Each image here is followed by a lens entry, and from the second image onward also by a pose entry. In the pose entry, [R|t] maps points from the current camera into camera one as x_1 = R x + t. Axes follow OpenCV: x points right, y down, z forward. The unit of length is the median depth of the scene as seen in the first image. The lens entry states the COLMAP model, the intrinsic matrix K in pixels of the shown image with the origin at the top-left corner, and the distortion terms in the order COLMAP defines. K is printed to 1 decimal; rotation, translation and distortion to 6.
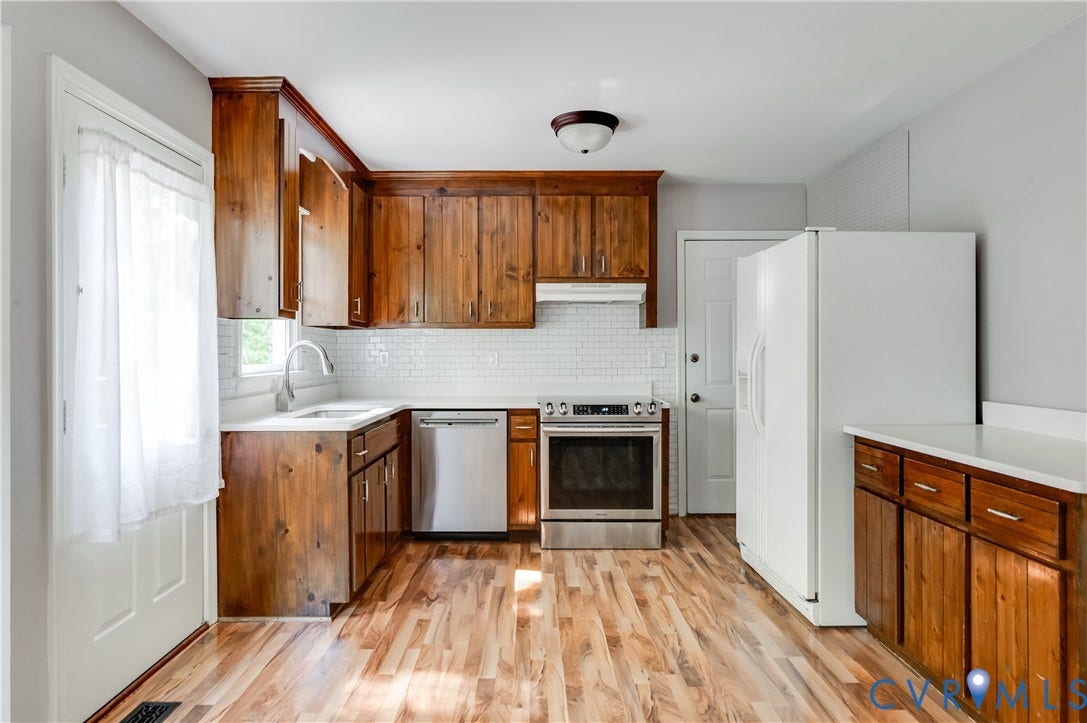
lens RADIAL K [[621.7, 0, 537.7], [0, 621.7, 350.9], [0, 0, 1]] dist [0.003479, -0.005920]
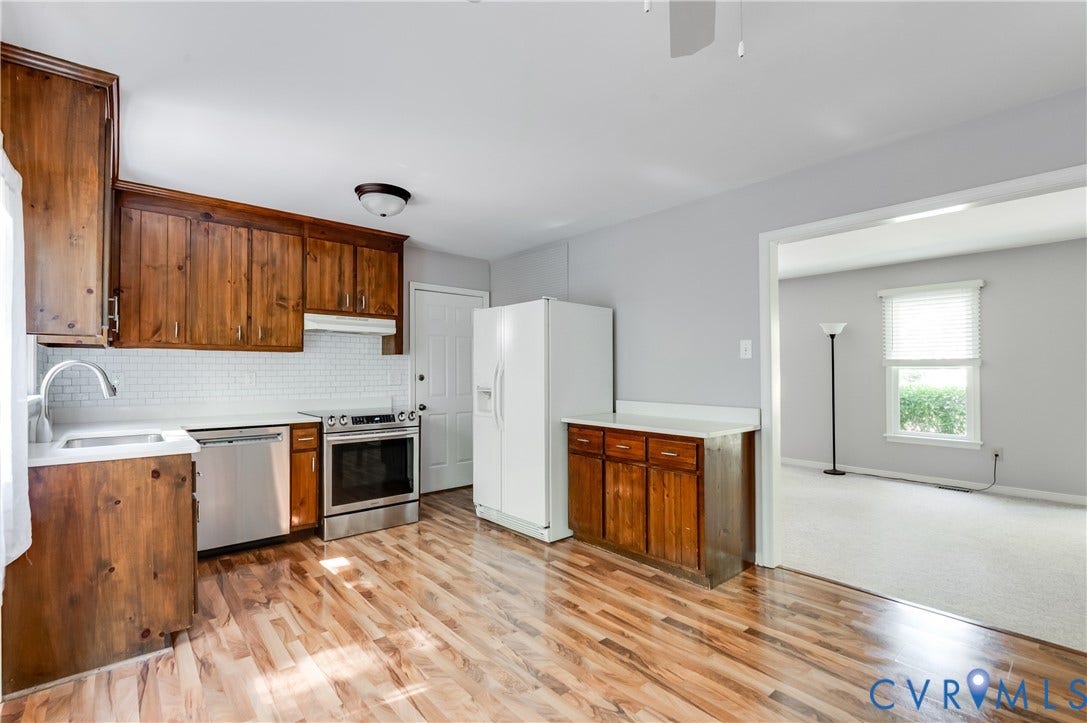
lens RADIAL K [[492.4, 0, 546.7], [0, 492.4, 366.4], [0, 0, 1]] dist [0.000895, -0.003668]
pose [[0.752636, 0.008996, 0.658375, -0.306000], [-0.001807, 0.999931, -0.011597, -0.001200], [-0.658434, 0.007538, 0.752601, 0.026833]]
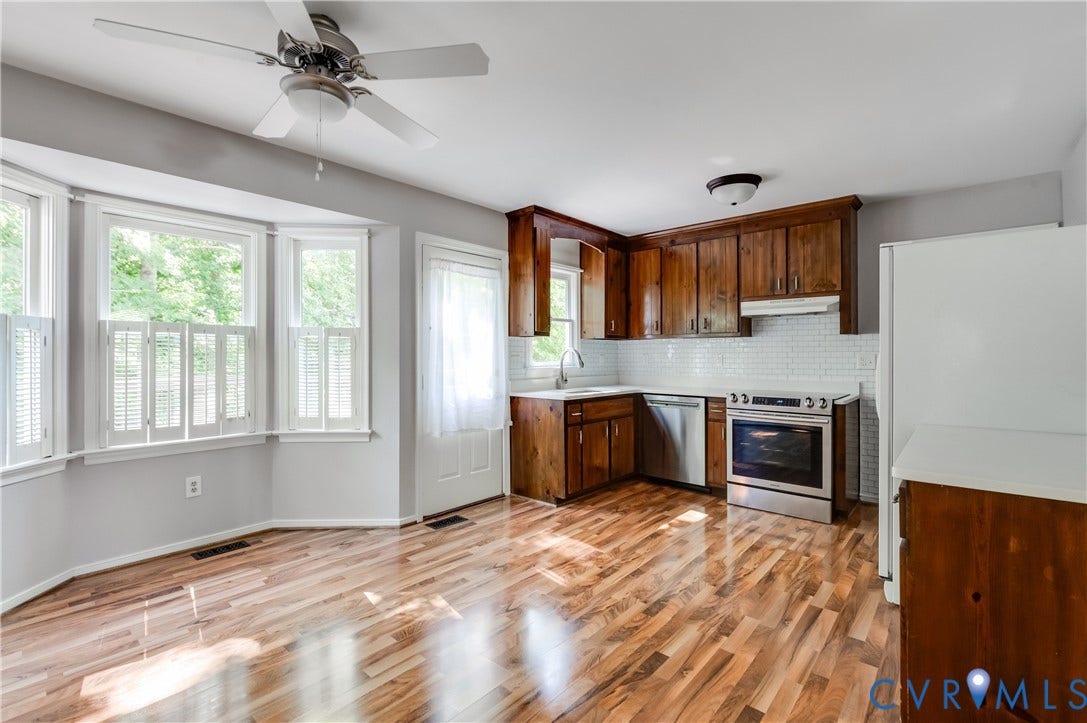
lens RADIAL K [[492.4, 0, 537.4], [0, 492.4, 351.3], [0, 0, 1]] dist [0.000895, -0.003668]
pose [[0.742634, -0.003762, -0.669687, 0.430471], [-0.000694, 0.999979, -0.006387, 0.000848], [0.669697, 0.005208, 0.742616, -0.055777]]
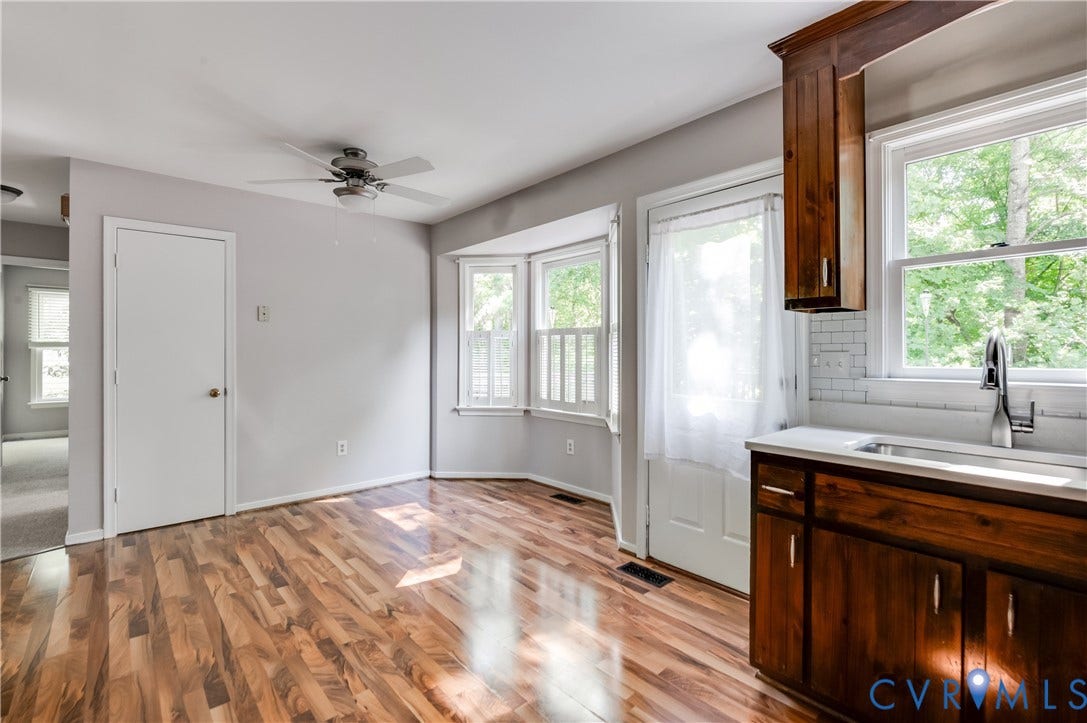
lens RADIAL K [[492.4, 0, 536.8], [0, 492.4, 346.7], [0, 0, 1]] dist [0.000895, -0.003668]
pose [[-0.761959, -0.007037, -0.647587, 0.237008], [-0.001184, 0.999954, -0.009473, 0.004317], [0.647624, -0.006451, -0.761933, 1.002547]]
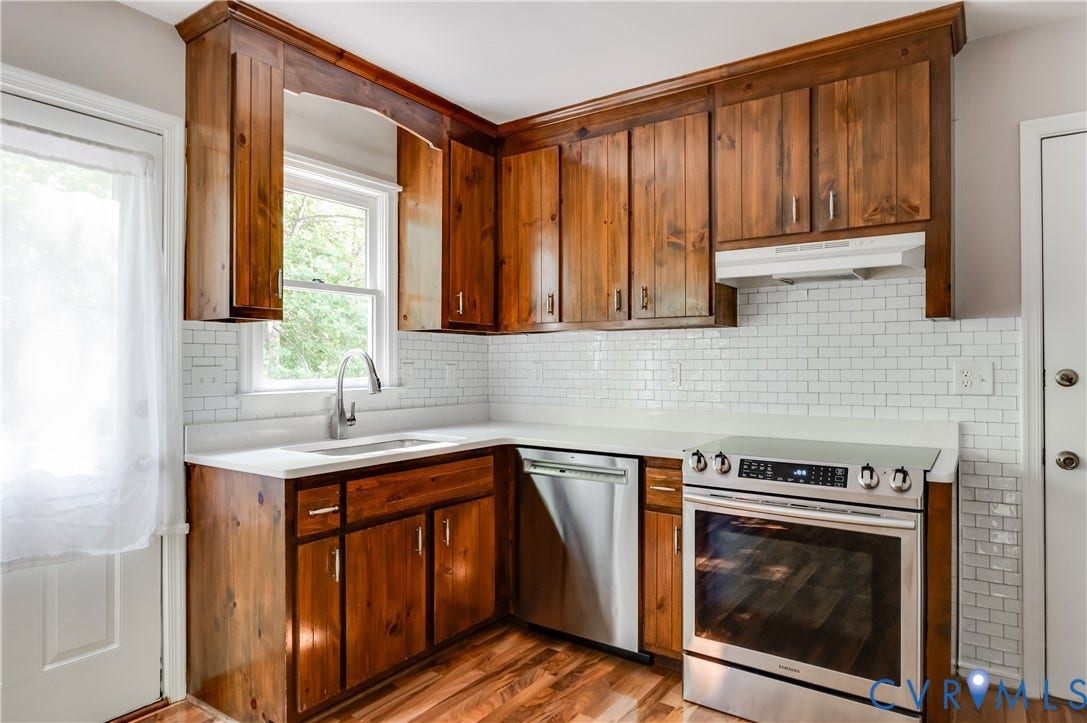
lens RADIAL K [[644.7, 0, 542.6], [0, 644.7, 361.3], [0, 0, 1]] dist [0.003167, -0.007505]
pose [[0.816304, -0.000355, -0.577622, 0.261545], [-0.000687, 0.999999, -0.001586, -0.000219], [0.577622, 0.001692, 0.816303, 0.445819]]
